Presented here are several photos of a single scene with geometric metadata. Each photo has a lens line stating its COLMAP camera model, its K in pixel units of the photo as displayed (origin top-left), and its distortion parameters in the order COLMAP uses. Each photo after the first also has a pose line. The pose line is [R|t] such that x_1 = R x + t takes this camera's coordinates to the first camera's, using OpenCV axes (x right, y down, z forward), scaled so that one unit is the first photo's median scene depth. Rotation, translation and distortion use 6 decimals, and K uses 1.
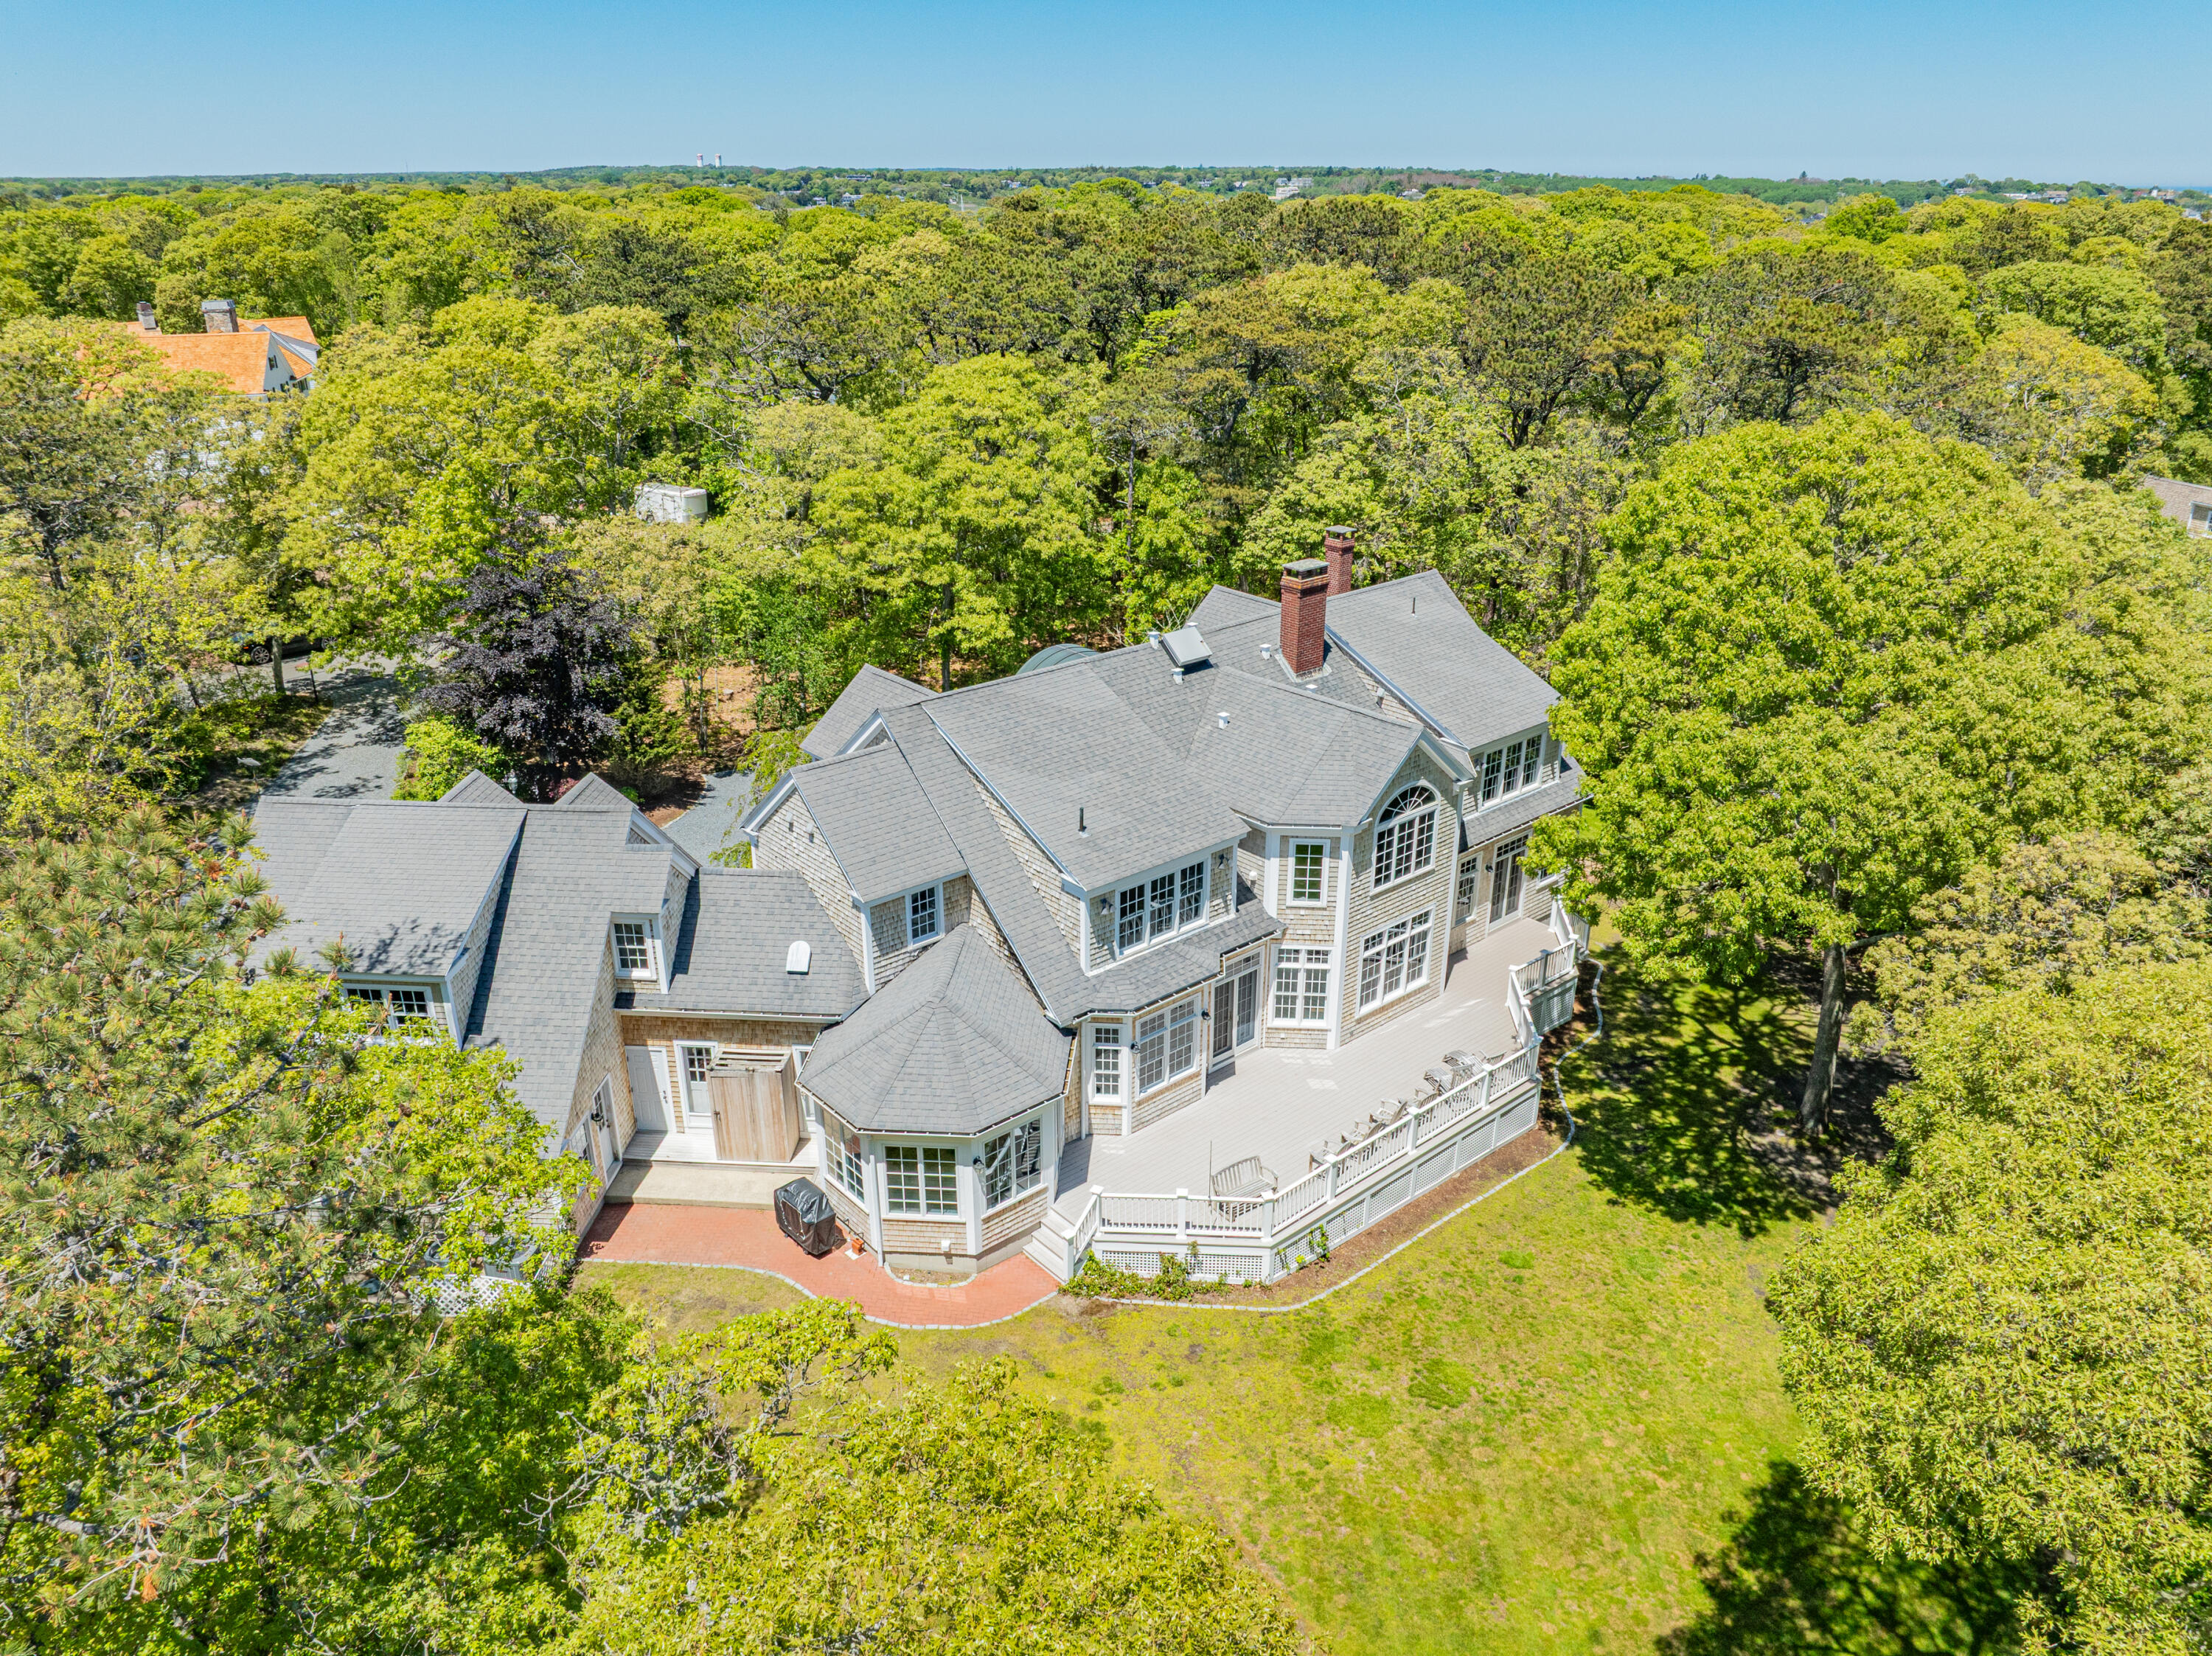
lens RADIAL K [[1454.5, 0, 1045.6], [0, 1454.5, 825.8], [0, 0, 1]] dist [0.000004, -0.000034]
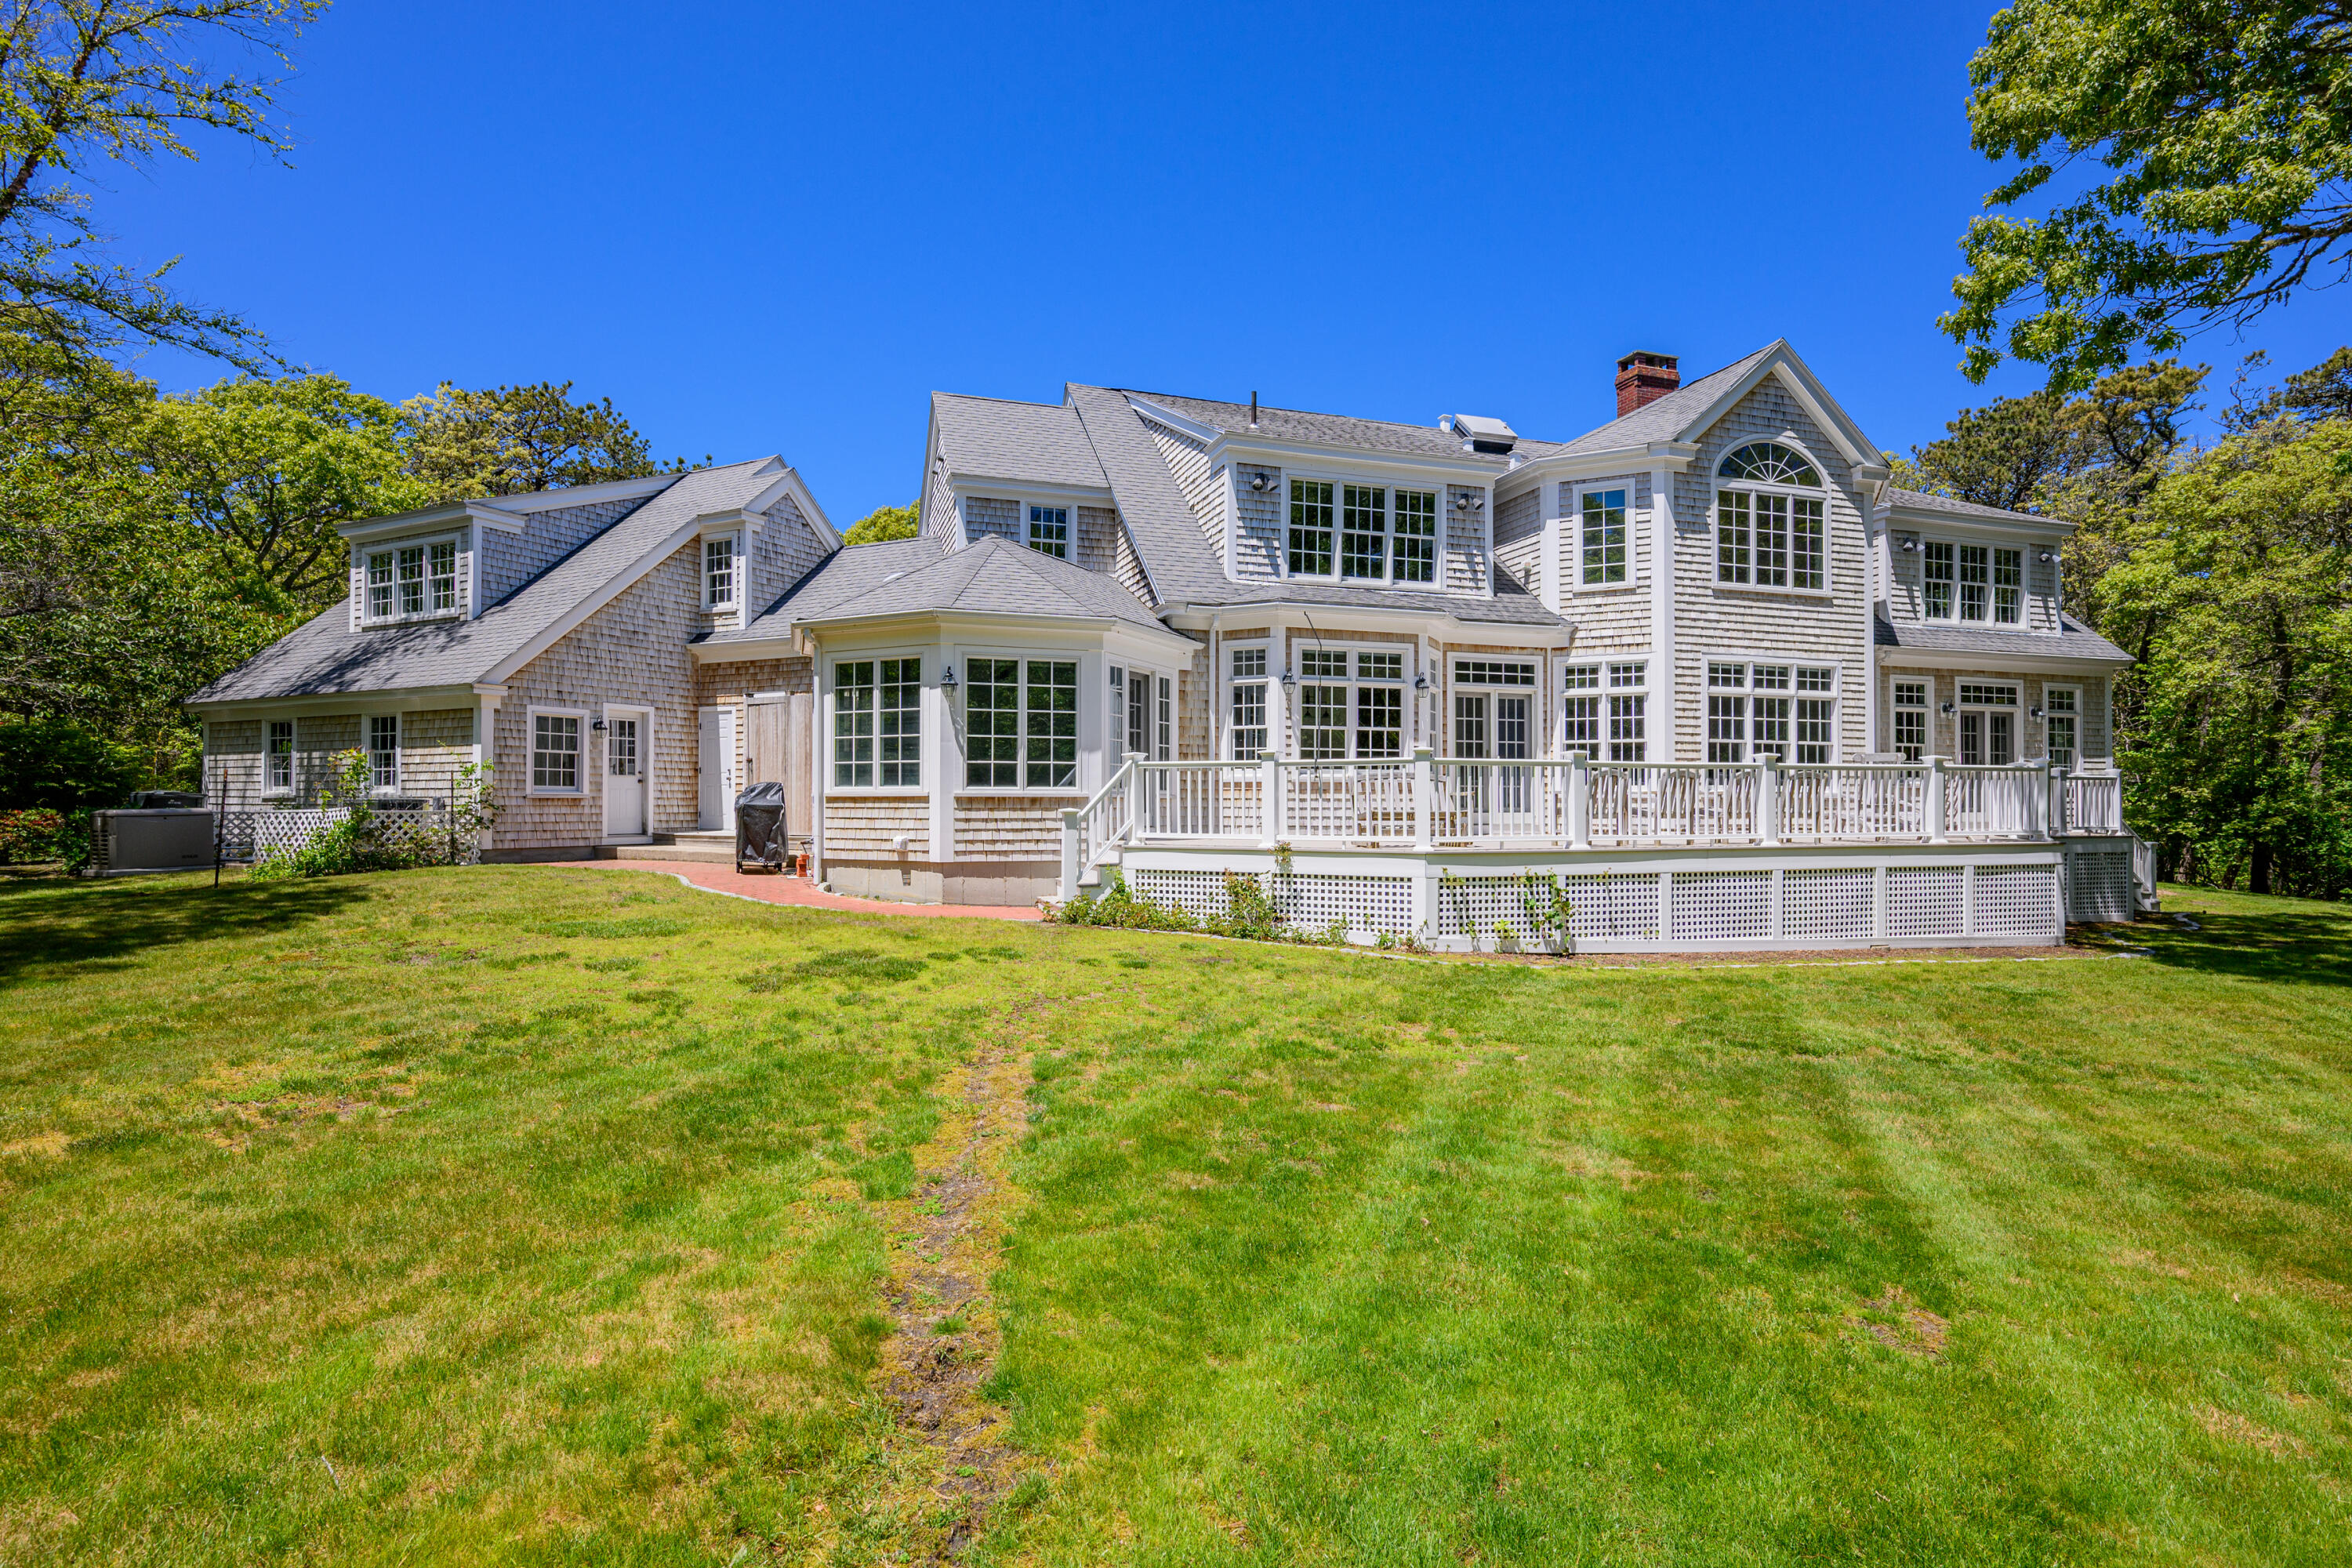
lens RADIAL K [[1112.8, 0, 1176.0], [0, 1112.8, 784.0], [0, 0, 1]] dist [0.003317, -0.000033]
pose [[0.935006, 0.015793, -0.354280, 0.179232], [-0.153350, 0.918784, -0.363758, 0.359459], [0.319762, 0.394445, 0.861490, 0.529062]]
